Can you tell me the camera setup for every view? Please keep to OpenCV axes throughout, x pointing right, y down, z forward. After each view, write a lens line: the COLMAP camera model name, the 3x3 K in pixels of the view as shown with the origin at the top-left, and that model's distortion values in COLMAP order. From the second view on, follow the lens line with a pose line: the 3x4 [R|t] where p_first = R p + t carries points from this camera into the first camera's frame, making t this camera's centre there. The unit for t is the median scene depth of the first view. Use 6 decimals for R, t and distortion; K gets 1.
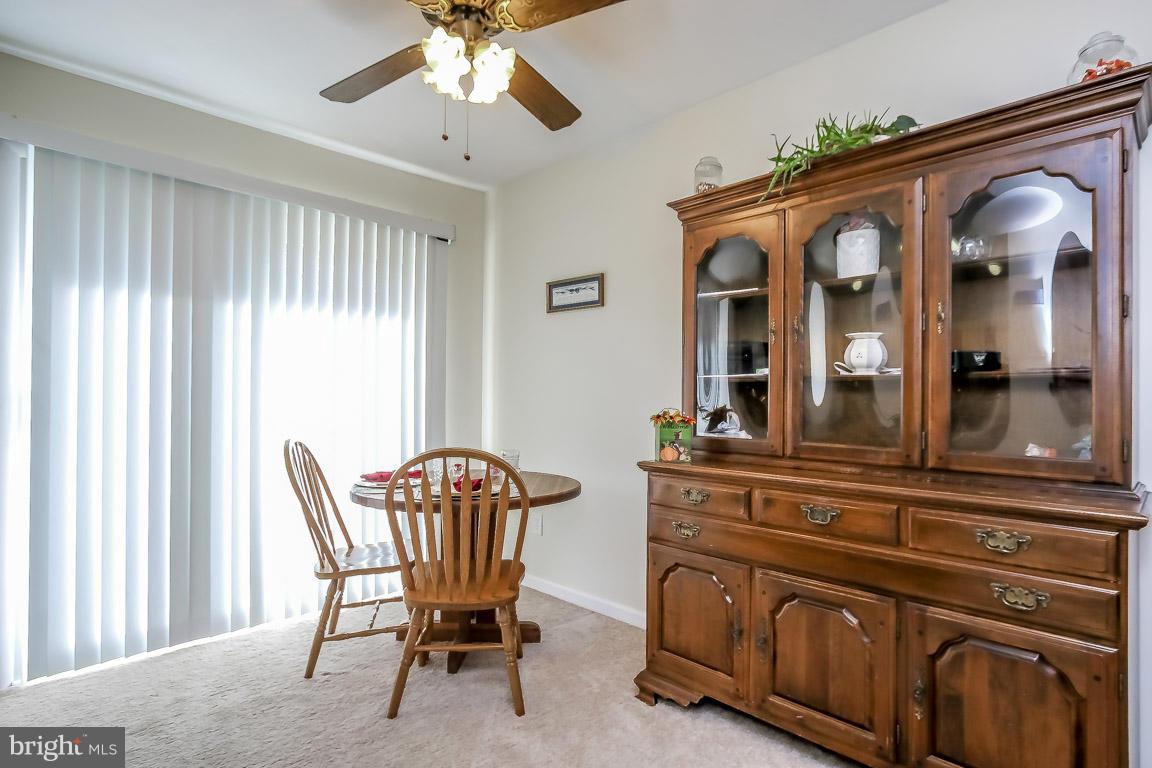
lens RADIAL K [[597.0, 0, 572.9], [0, 597.0, 383.6], [0, 0, 1]] dist [0.016839, 0.000710]
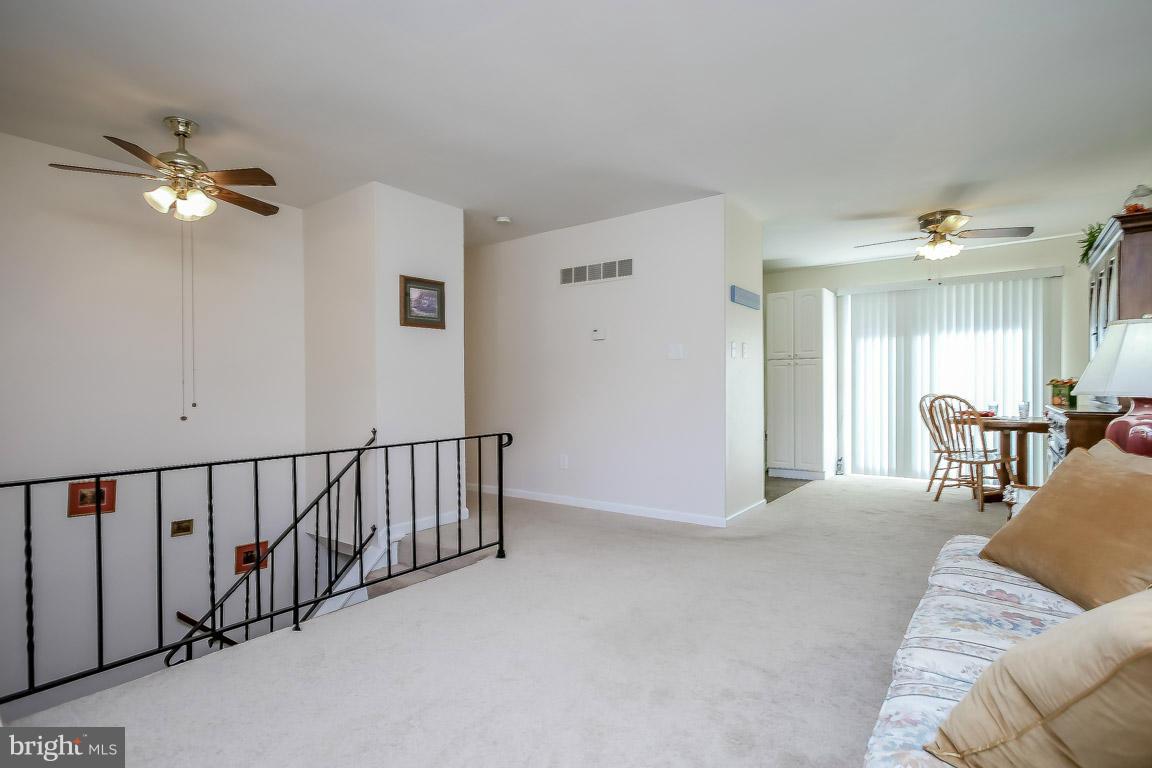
lens RADIAL K [[543.2, 0, 572.1], [0, 543.2, 390.8], [0, 0, 1]] dist [-0.006308, -0.000850]
pose [[0.151404, 0.002571, -0.988469, 1.395183], [0.021533, 0.999751, 0.005899, 0.035574], [0.988237, -0.022178, 0.151311, -0.678105]]
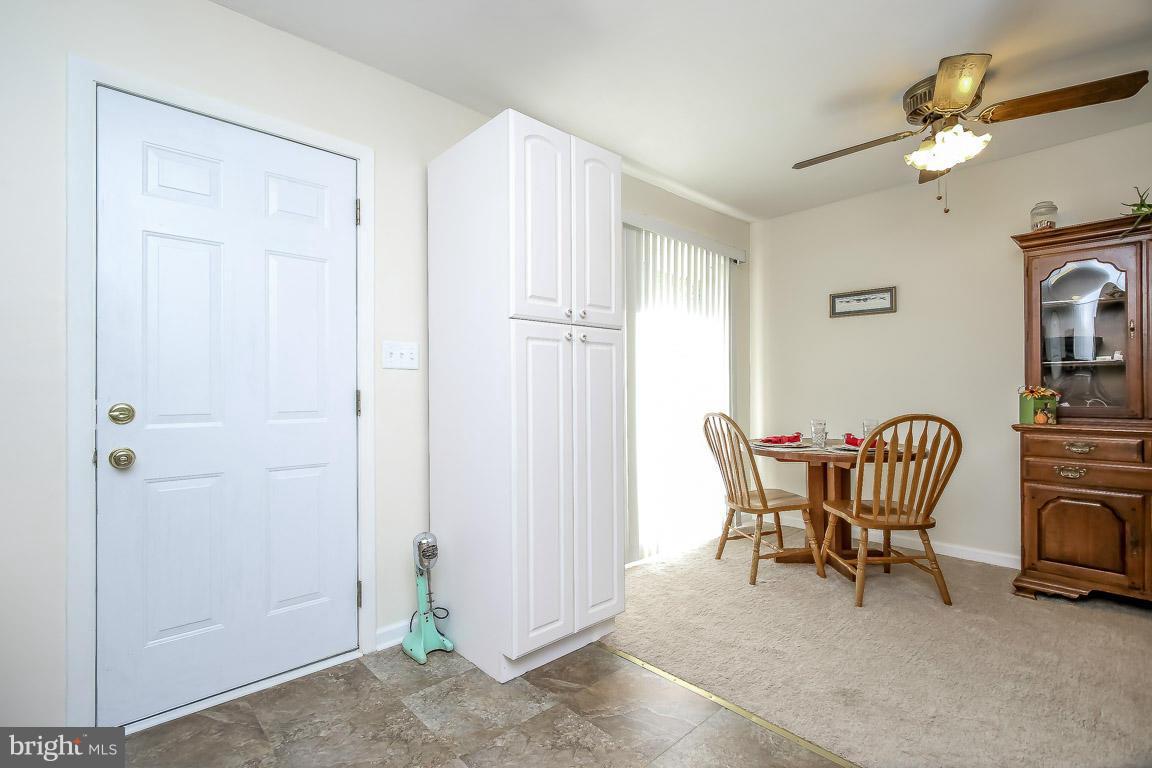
lens RADIAL K [[525.4, 0, 573.7], [0, 525.4, 382.3], [0, 0, 1]] dist [0.004966, 0.001219]
pose [[0.999865, -0.011815, -0.011419, -0.763663], [0.011849, 0.999925, 0.002938, 0.015530], [0.011383, -0.003073, 0.999930, -0.191570]]
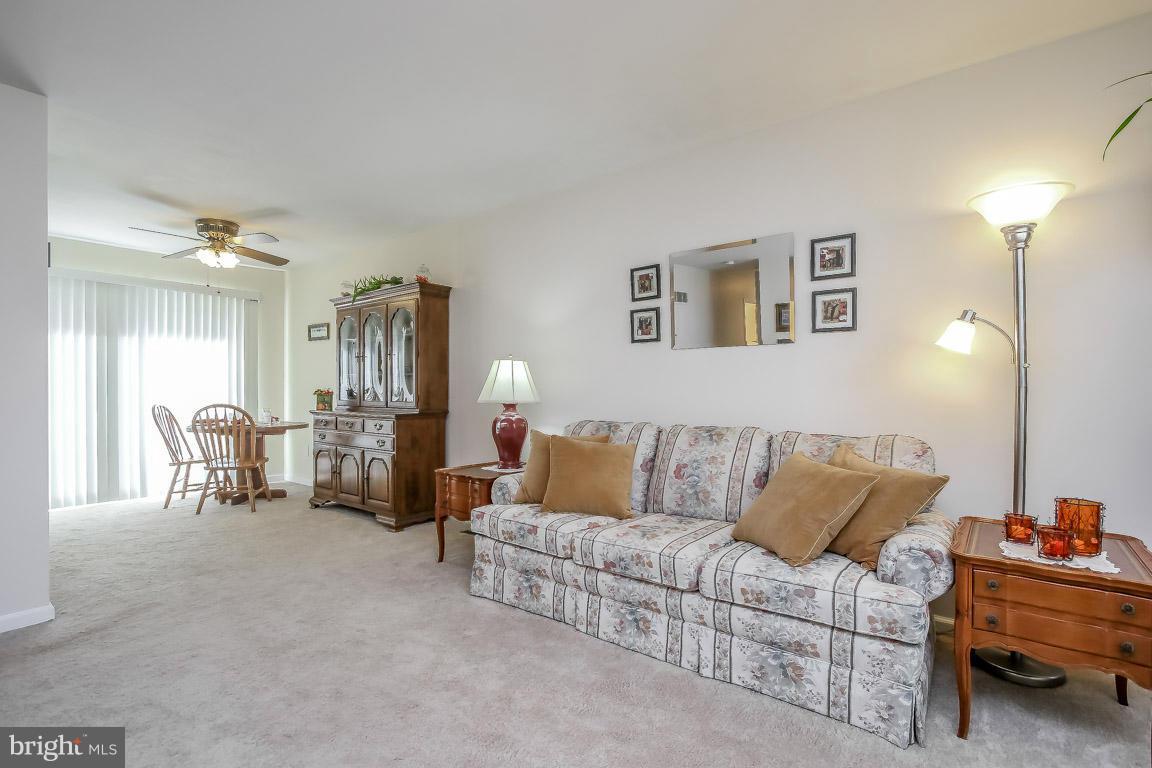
lens RADIAL K [[543.2, 0, 576.5], [0, 543.2, 385.9], [0, 0, 1]] dist [-0.006308, -0.000850]
pose [[0.990605, -0.001251, 0.136752, 0.747461], [-0.001185, 0.999842, 0.017734, -0.006697], [-0.136753, -0.017729, 0.990447, -1.114235]]
